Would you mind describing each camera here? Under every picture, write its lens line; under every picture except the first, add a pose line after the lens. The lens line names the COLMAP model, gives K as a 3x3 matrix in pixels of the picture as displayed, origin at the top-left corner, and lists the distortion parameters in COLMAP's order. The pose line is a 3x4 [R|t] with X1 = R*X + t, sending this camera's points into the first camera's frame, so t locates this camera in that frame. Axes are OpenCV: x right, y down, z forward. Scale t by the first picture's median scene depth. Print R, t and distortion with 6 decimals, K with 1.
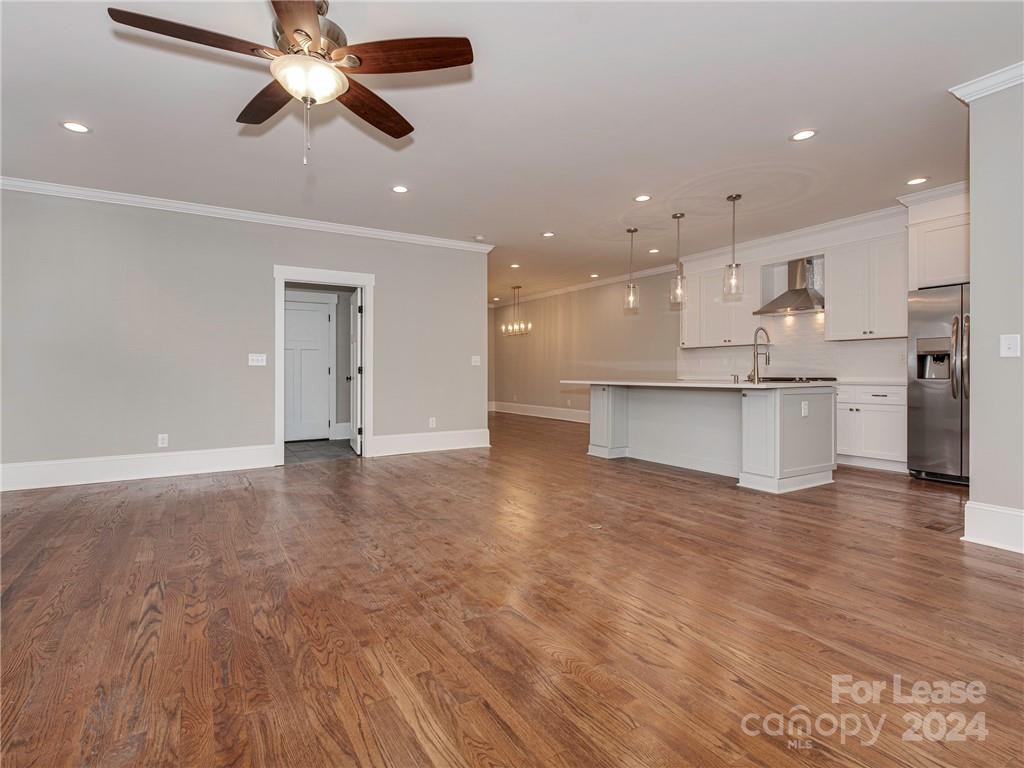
lens RADIAL K [[500.9, 0, 488.0], [0, 500.9, 367.6], [0, 0, 1]] dist [0.001205, 0.000308]
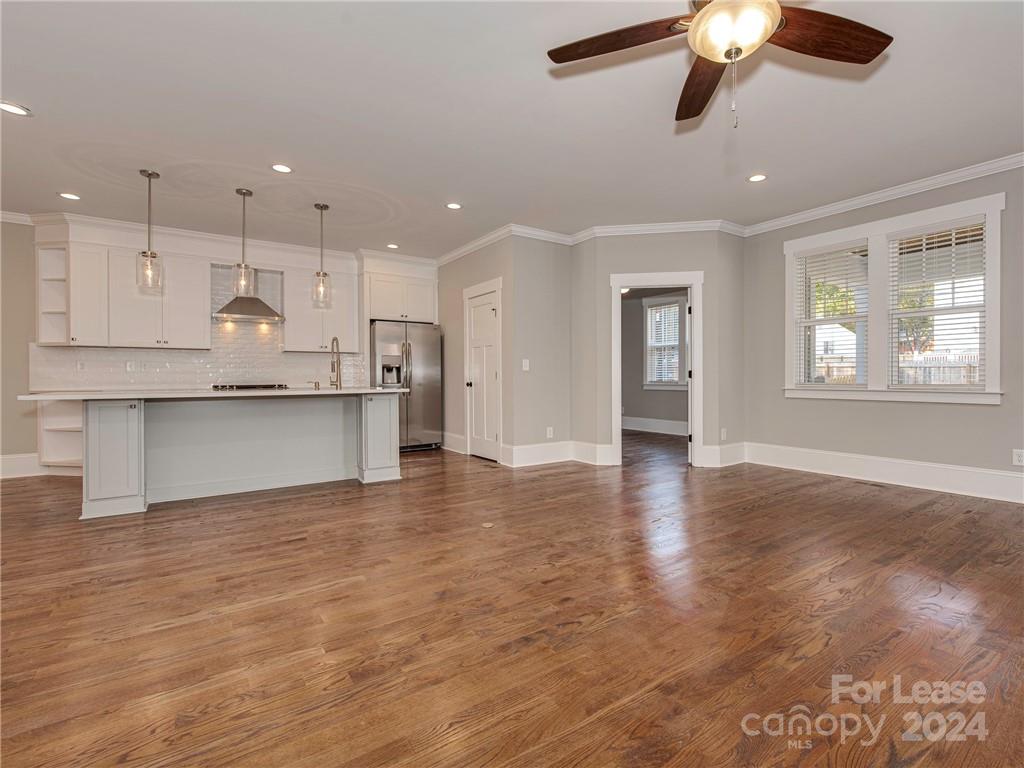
lens RADIAL K [[483.8, 0, 547.4], [0, 483.8, 377.0], [0, 0, 1]] dist [-0.002583, -0.000504]
pose [[-0.094951, 0.004319, 0.995473, -0.824613], [-0.002495, 0.999986, -0.004576, 0.013104], [-0.995479, -0.002918, -0.094938, 1.004730]]
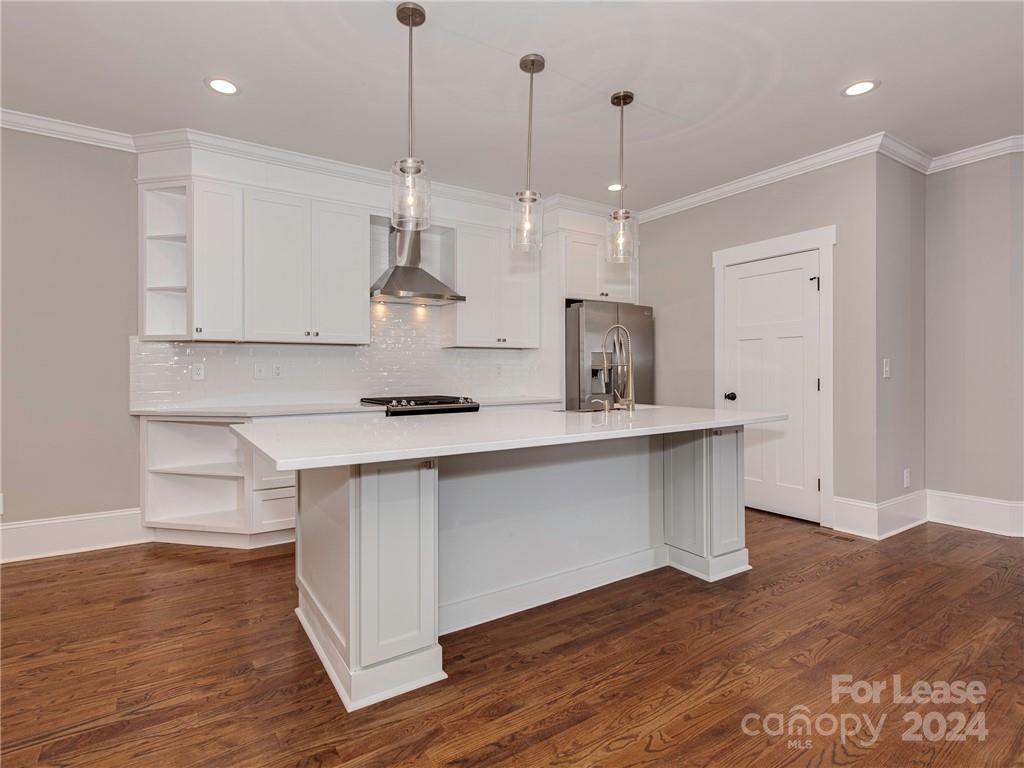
lens RADIAL K [[526.3, 0, 489.6], [0, 526.3, 366.4], [0, 0, 1]] dist [-0.003606, -0.000386]
pose [[-0.017569, 0.013435, 0.999755, -0.208131], [-0.002832, 0.999905, -0.013487, -0.025567], [-0.999842, -0.003068, -0.017529, 1.806995]]
